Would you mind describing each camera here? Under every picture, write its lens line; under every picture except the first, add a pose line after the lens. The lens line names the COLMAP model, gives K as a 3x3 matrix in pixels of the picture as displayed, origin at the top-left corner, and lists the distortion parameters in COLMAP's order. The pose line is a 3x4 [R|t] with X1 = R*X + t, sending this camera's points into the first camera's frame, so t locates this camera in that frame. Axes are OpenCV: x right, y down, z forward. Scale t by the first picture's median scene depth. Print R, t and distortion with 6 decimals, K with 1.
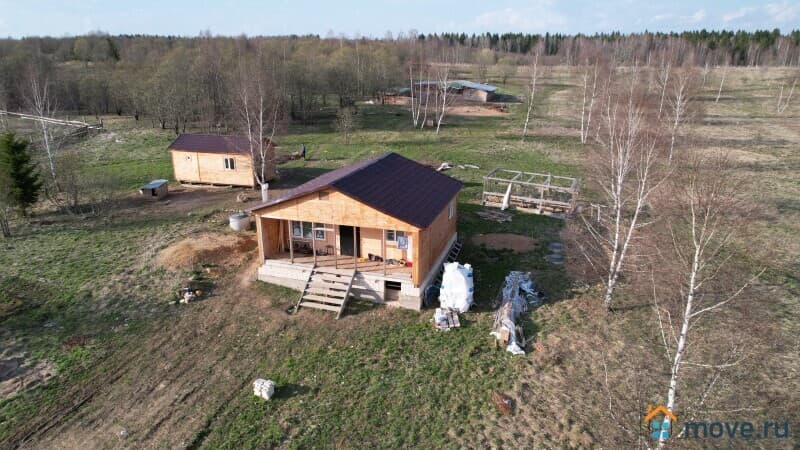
lens RADIAL K [[510.8, 0, 400.0], [0, 510.8, 225.0], [0, 0, 1]] dist [-0.068488, 0.051844]
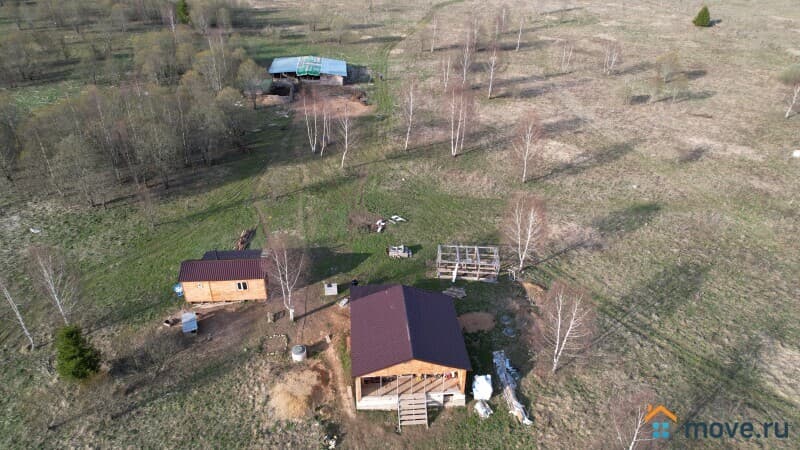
lens RADIAL K [[510.8, 0, 400.0], [0, 510.8, 225.0], [0, 0, 1]] dist [-0.068488, 0.051844]
pose [[0.920289, -0.193513, 0.340030, -0.569222], [0.115914, 0.964952, 0.235439, -0.770159], [-0.373674, -0.177258, 0.910466, -0.340150]]
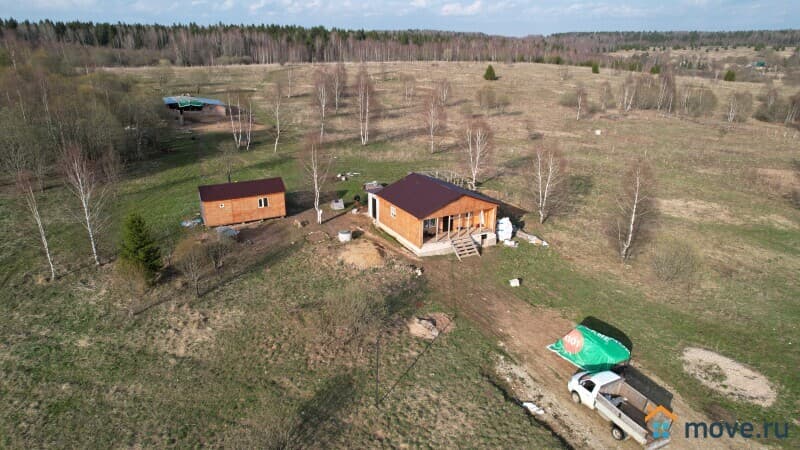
lens RADIAL K [[510.8, 0, 400.0], [0, 510.8, 225.0], [0, 0, 1]] dist [-0.068488, 0.051844]
pose [[0.696166, -0.234516, 0.678495, -1.485602], [0.214115, 0.969948, 0.115562, -0.214511], [-0.685206, 0.064826, 0.725458, -0.235052]]
